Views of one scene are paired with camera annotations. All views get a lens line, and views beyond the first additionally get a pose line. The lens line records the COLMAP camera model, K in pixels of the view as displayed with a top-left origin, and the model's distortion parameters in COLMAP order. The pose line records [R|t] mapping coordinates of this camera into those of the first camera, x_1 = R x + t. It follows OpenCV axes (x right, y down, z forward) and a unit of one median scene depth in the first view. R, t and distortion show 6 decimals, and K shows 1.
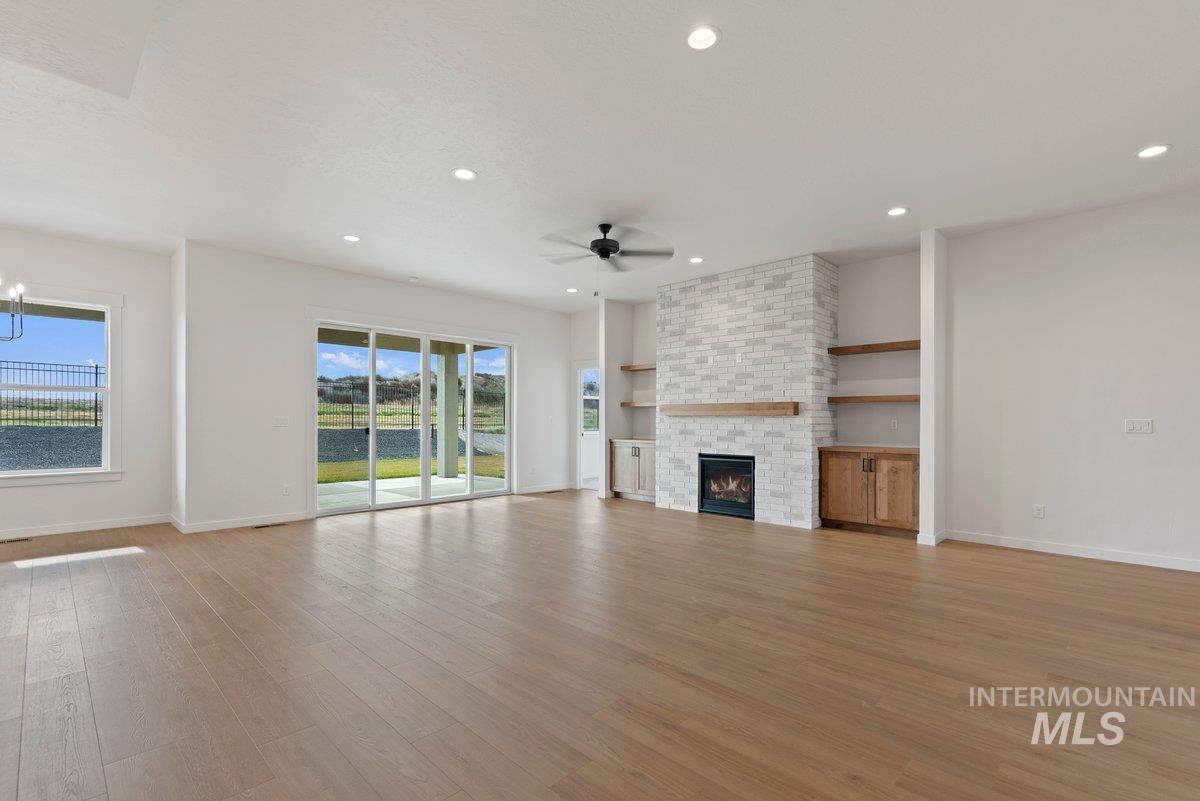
lens RADIAL K [[528.2, 0, 628.3], [0, 528.2, 424.7], [0, 0, 1]] dist [0.003719, -0.000273]
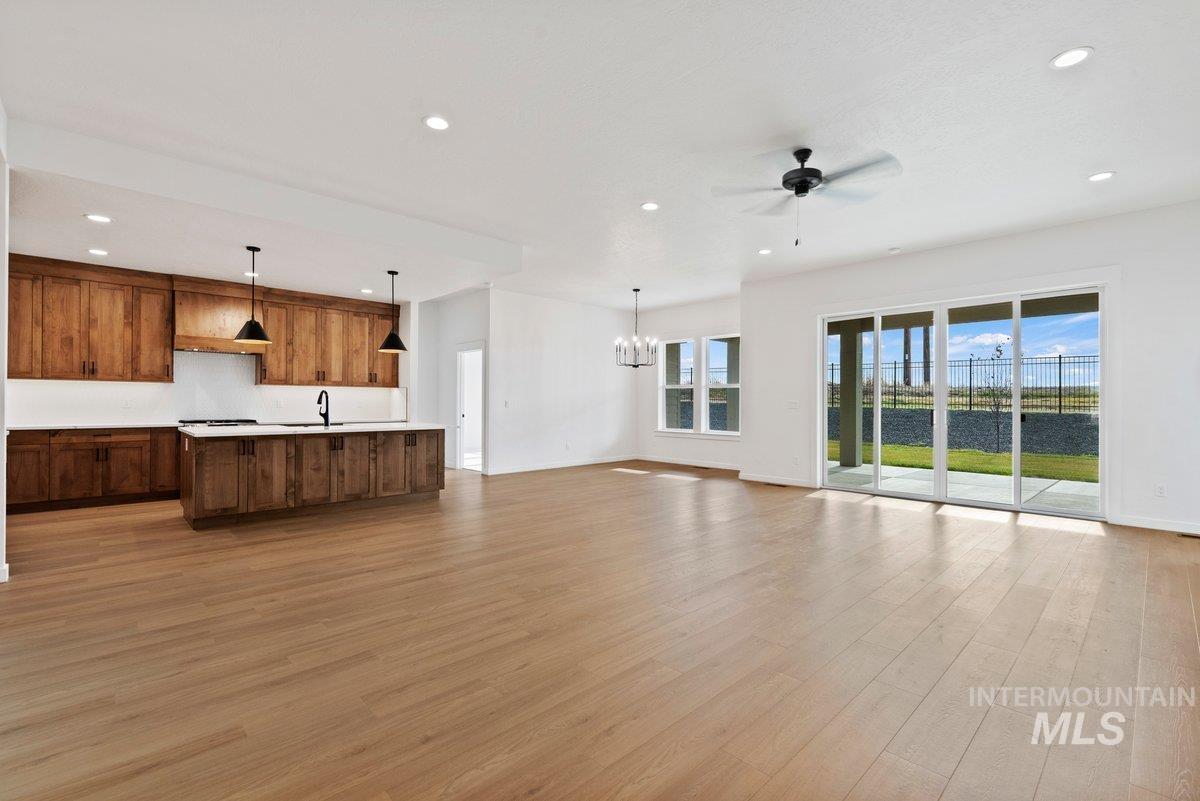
lens RADIAL K [[528.2, 0, 602.3], [0, 528.2, 402.3], [0, 0, 1]] dist [0.003719, -0.000273]
pose [[-0.049087, -0.003908, -0.998787, 0.591578], [-0.013625, 0.999902, -0.003242, -0.002388], [0.998702, 0.013449, -0.049135, 0.598105]]
